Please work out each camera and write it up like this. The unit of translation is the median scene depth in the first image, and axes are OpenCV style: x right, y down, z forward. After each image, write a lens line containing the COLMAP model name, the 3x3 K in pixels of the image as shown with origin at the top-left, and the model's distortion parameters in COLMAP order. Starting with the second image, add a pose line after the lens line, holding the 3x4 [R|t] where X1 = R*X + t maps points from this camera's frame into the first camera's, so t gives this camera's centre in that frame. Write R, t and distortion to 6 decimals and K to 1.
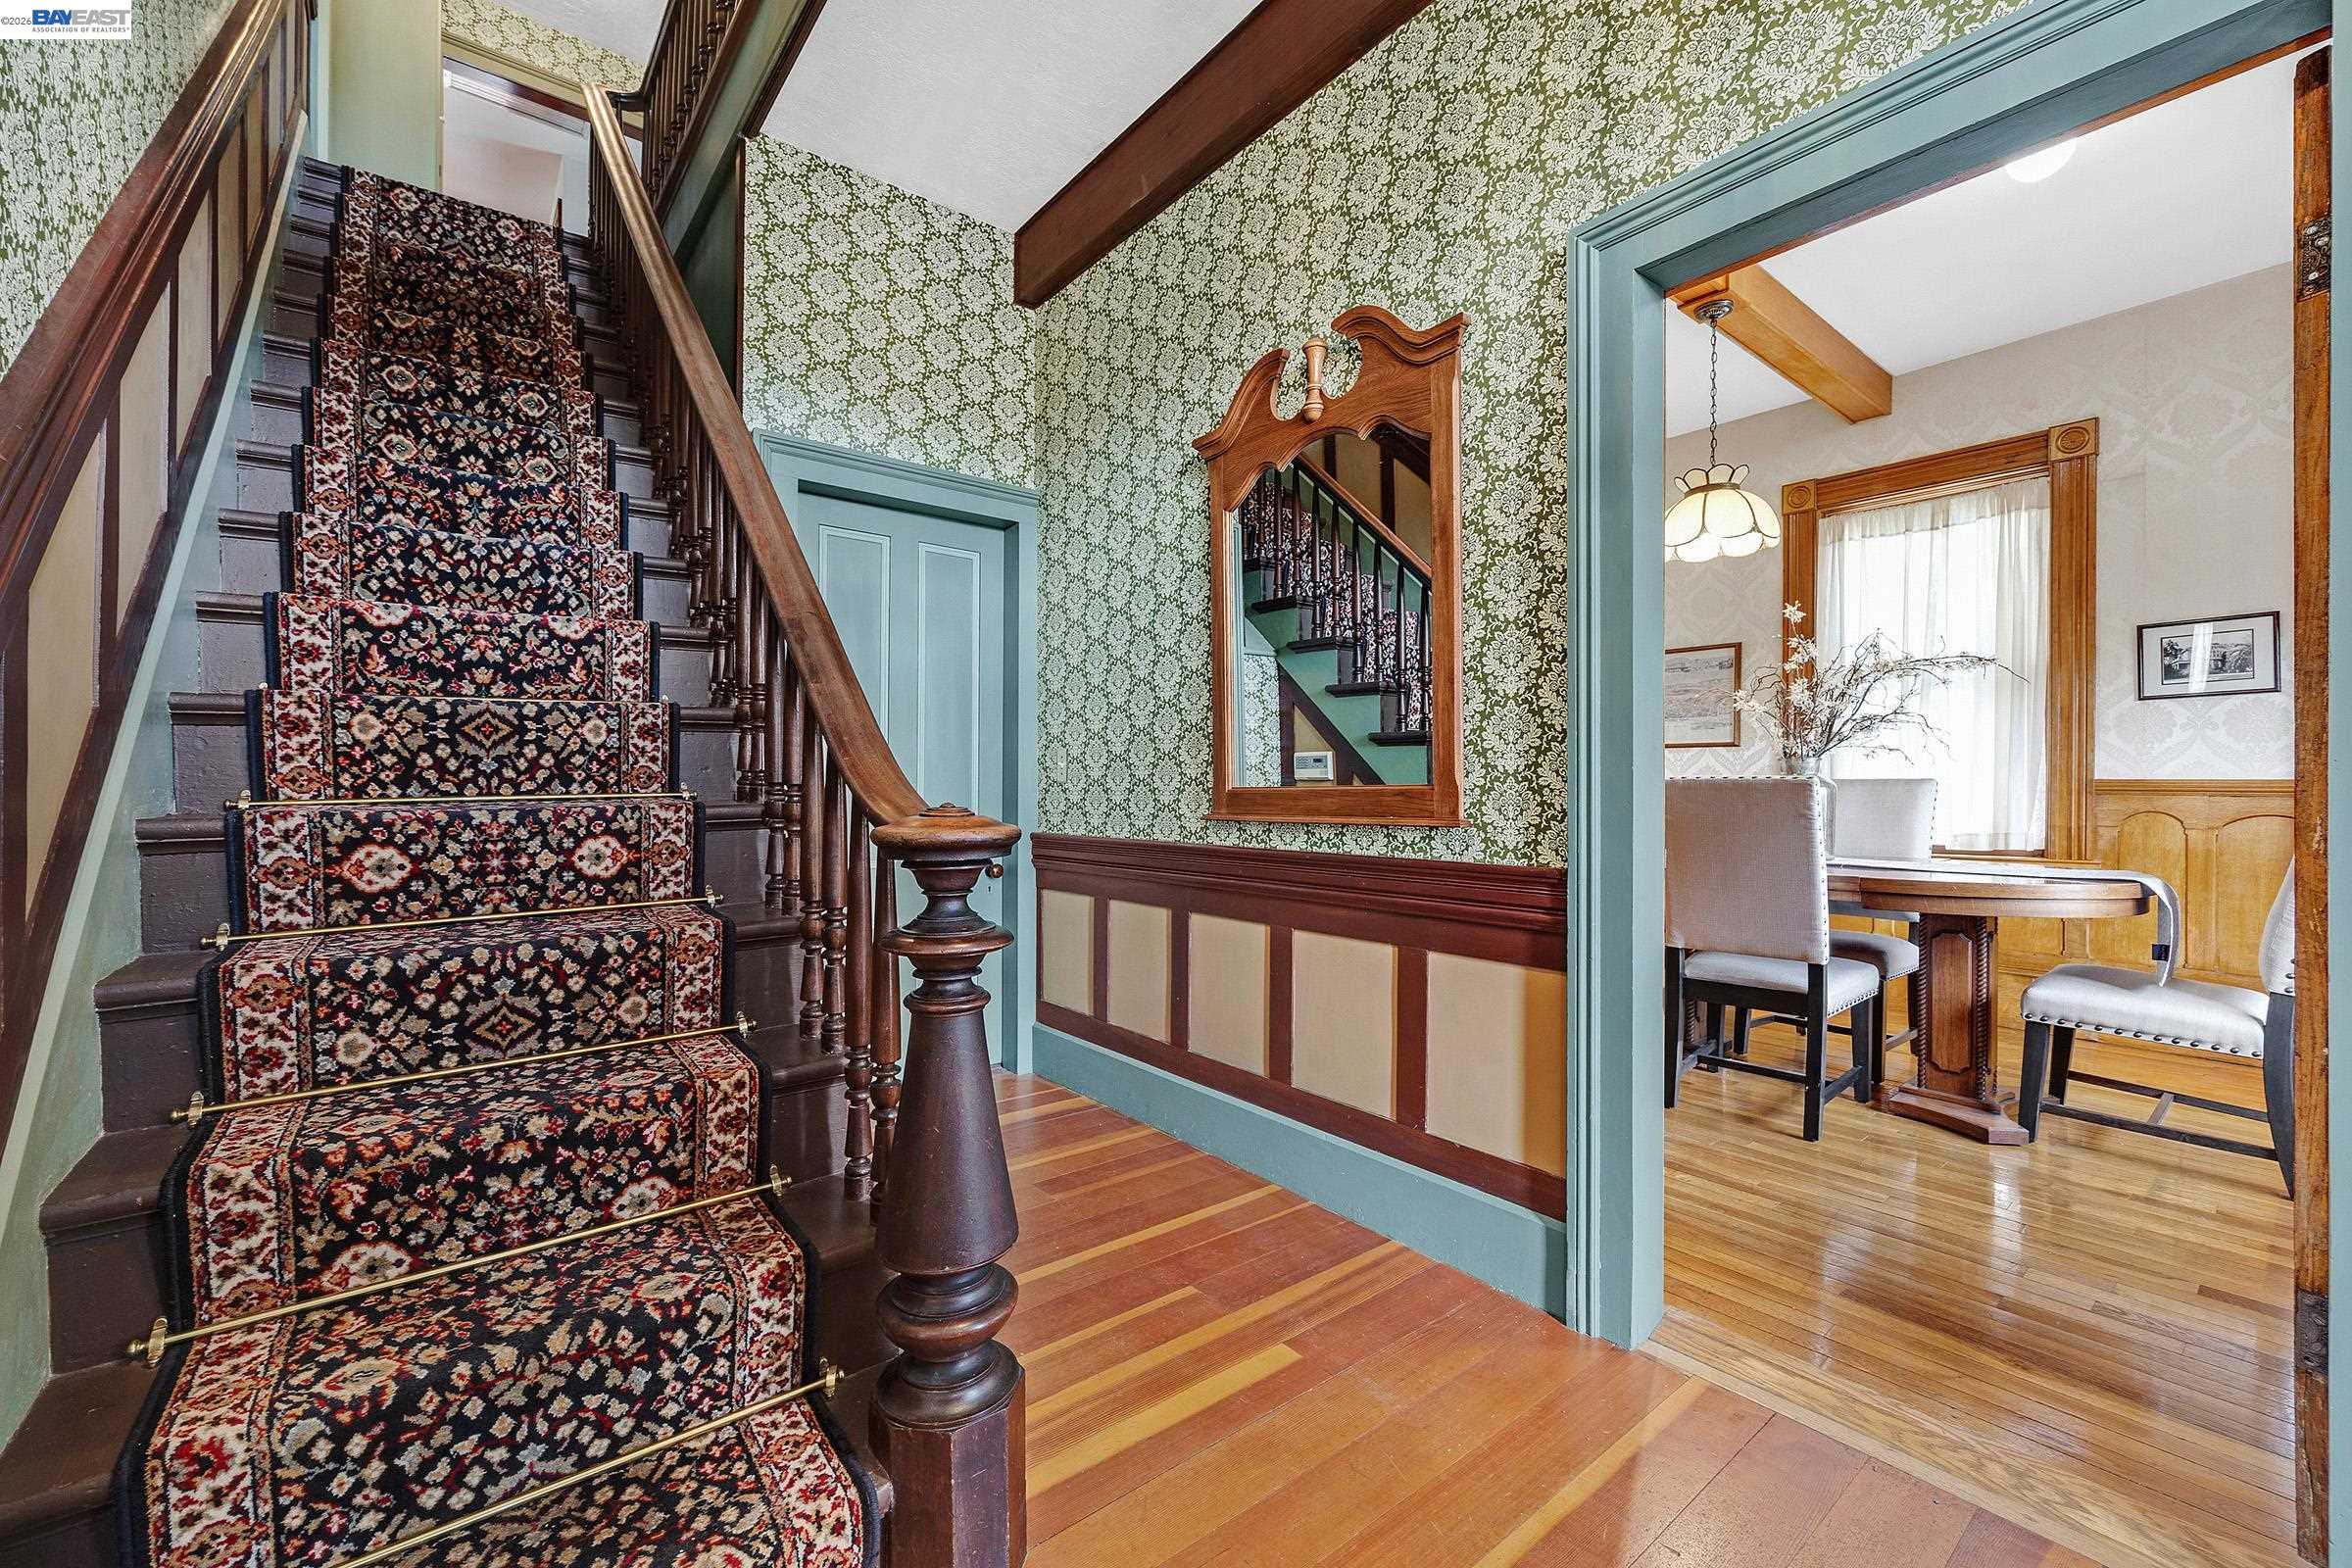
lens RADIAL K [[947.4, 0, 1188.8], [0, 947.4, 793.0], [0, 0, 1]] dist [0.023233, -0.000056]
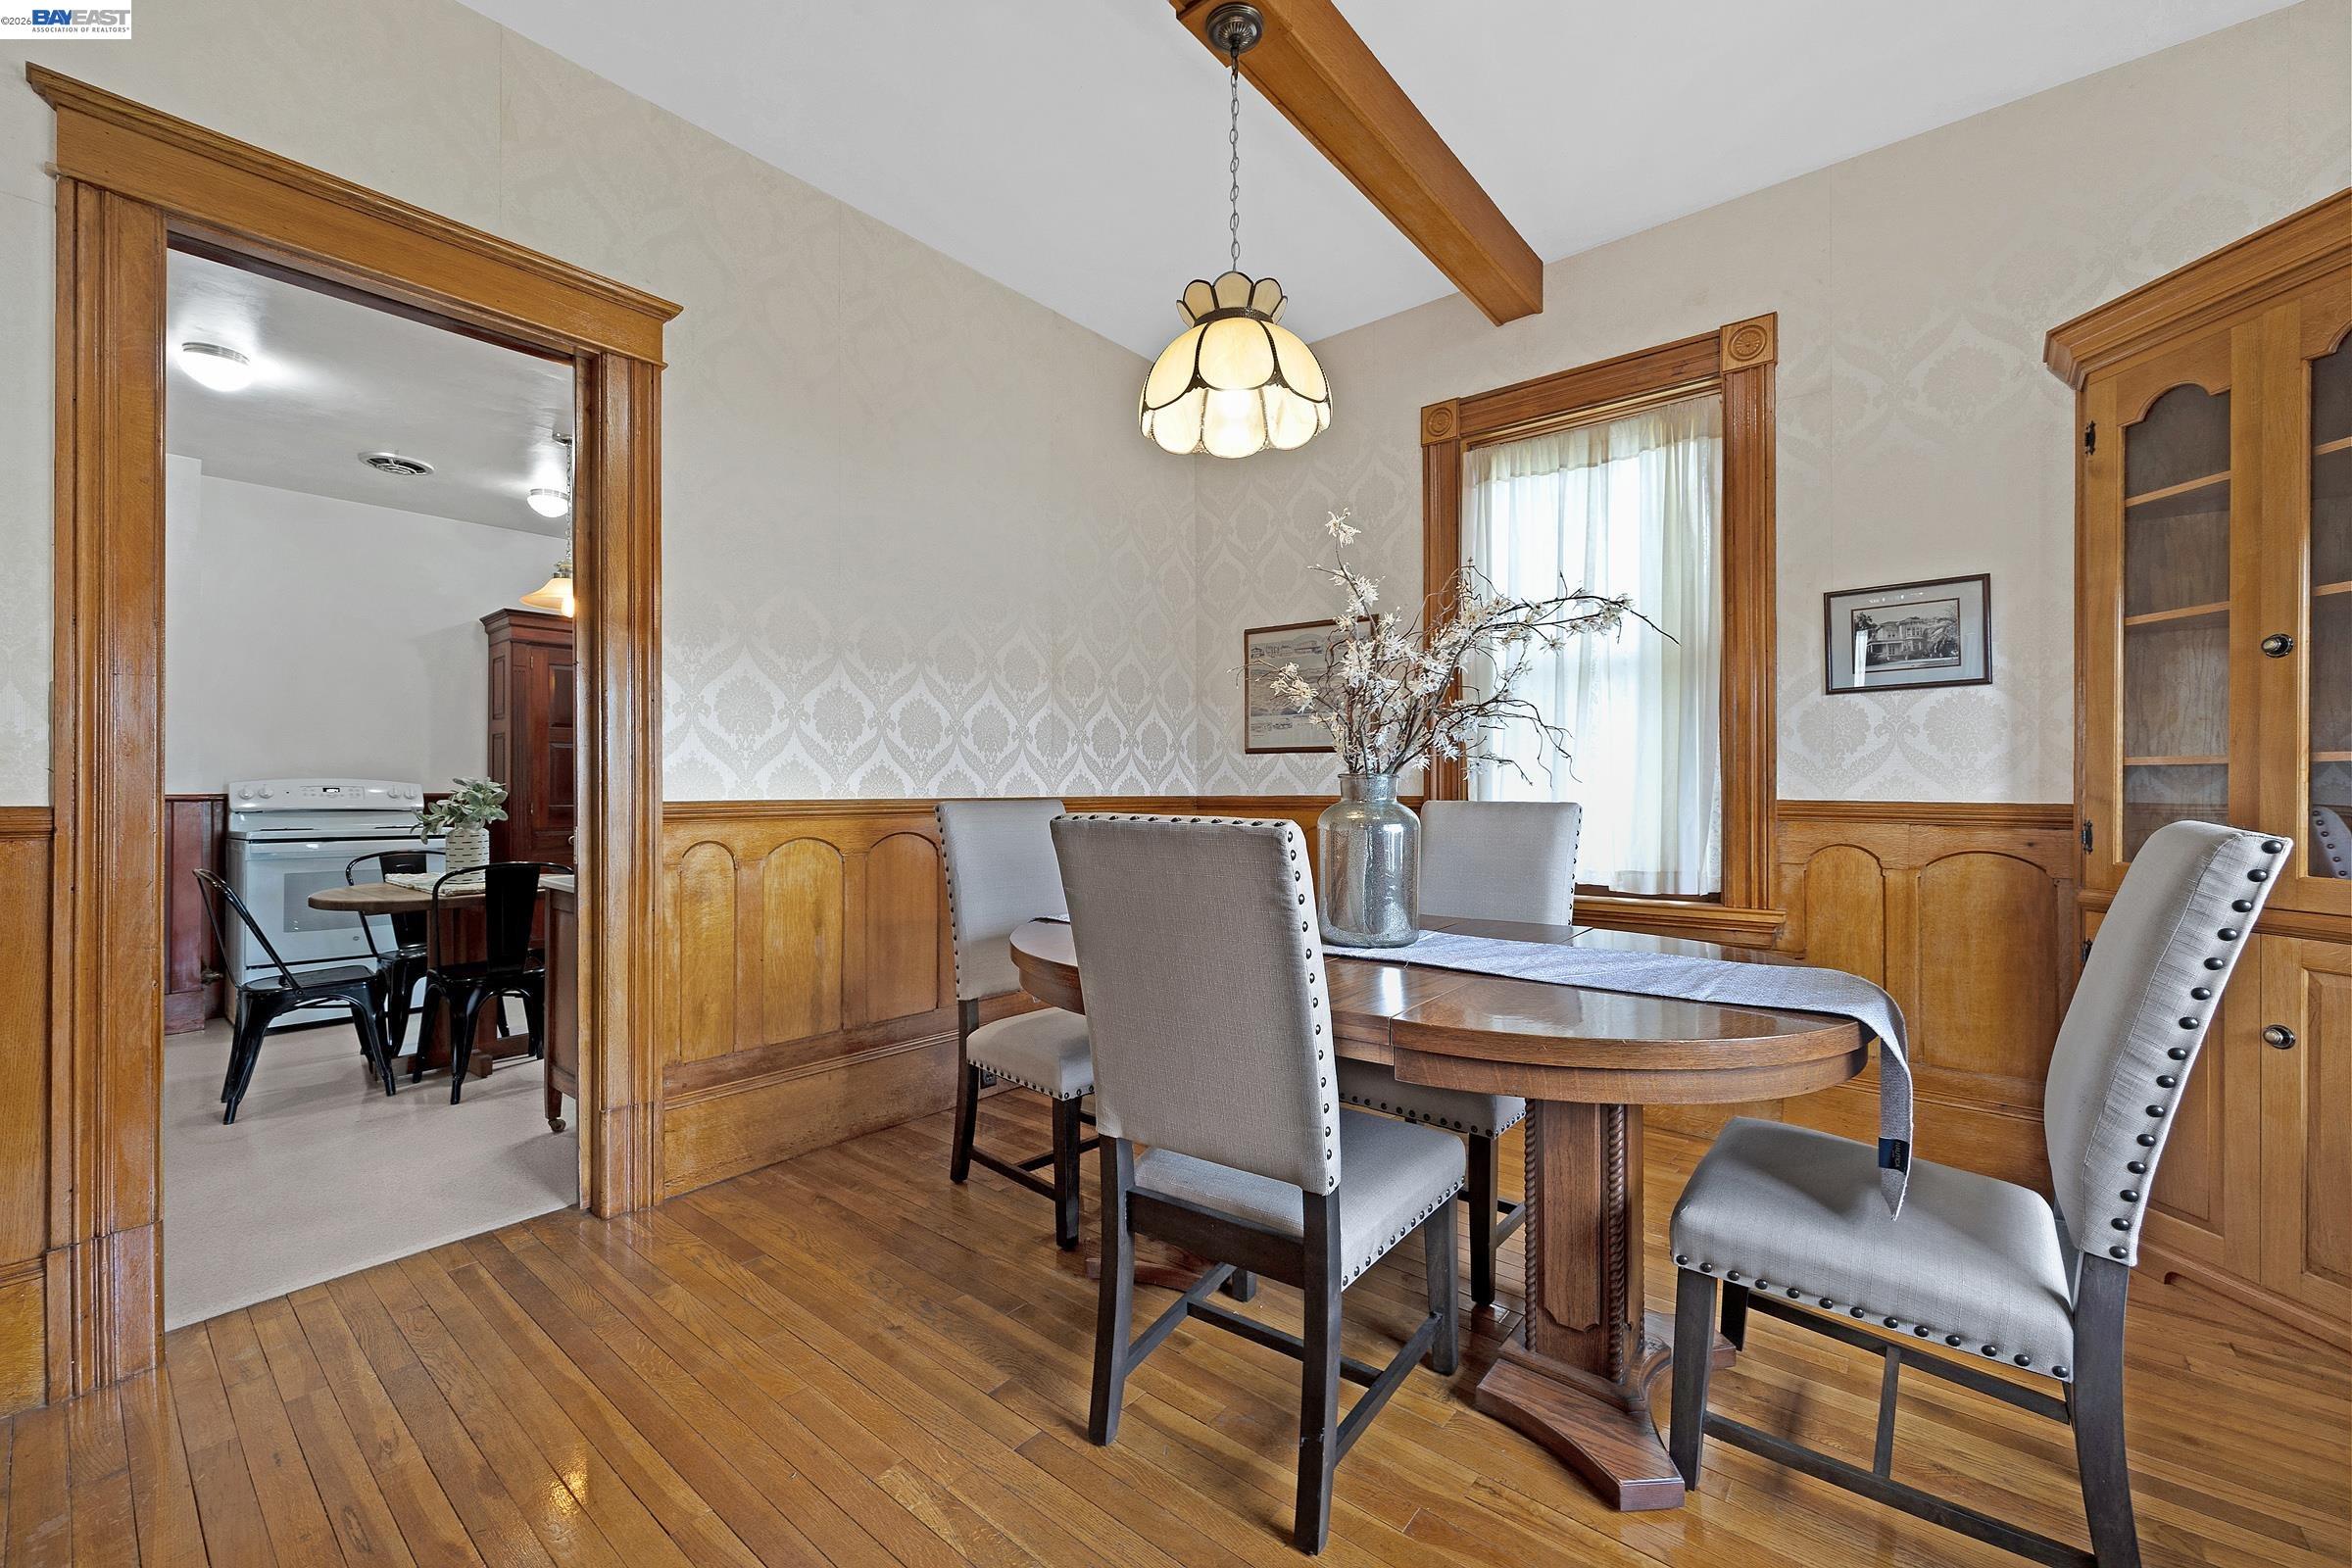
lens RADIAL K [[947.4, 0, 1161.2], [0, 947.4, 779.5], [0, 0, 1]] dist [0.023233, -0.000056]
pose [[0.983181, 0.000218, 0.182633, 0.346230], [0.001818, 0.999938, -0.010979, -0.023352], [-0.182624, 0.011126, 0.983120, 0.372847]]
